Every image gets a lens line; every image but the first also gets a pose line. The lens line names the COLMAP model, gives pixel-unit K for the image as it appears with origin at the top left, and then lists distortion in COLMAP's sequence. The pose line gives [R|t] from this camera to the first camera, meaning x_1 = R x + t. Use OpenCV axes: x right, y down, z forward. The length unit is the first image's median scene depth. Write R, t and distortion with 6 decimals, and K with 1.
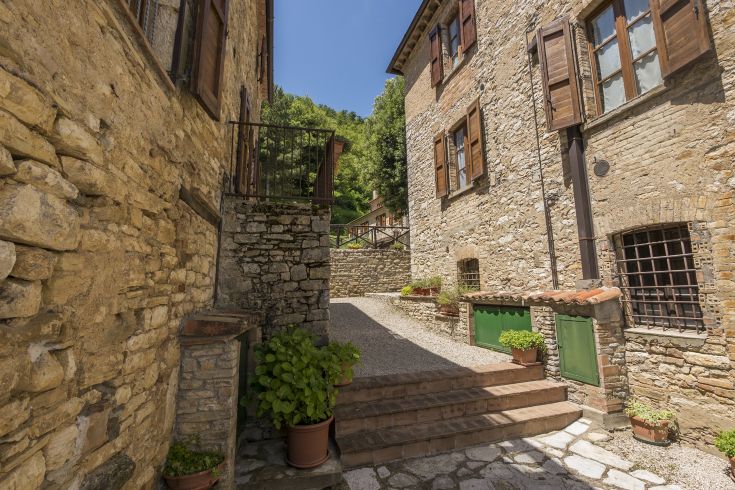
lens RADIAL K [[314.5, 0, 367.5], [0, 314.5, 245.0], [0, 0, 1]] dist [-0.001542, -0.000167]
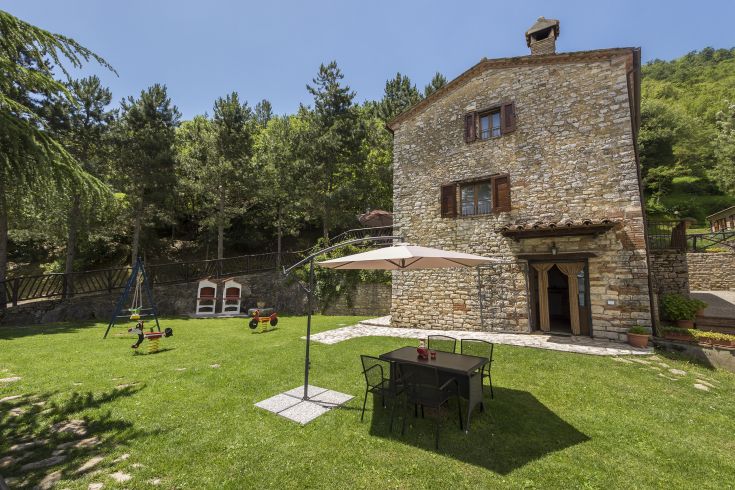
lens RADIAL K [[314.5, 0, 367.5], [0, 314.5, 245.0], [0, 0, 1]] dist [-0.001542, -0.000167]
pose [[0.611203, -0.073371, -0.788066, 0.108063], [0.085540, 0.995985, -0.026387, -0.107531], [0.786838, -0.051283, 0.615025, -0.899478]]
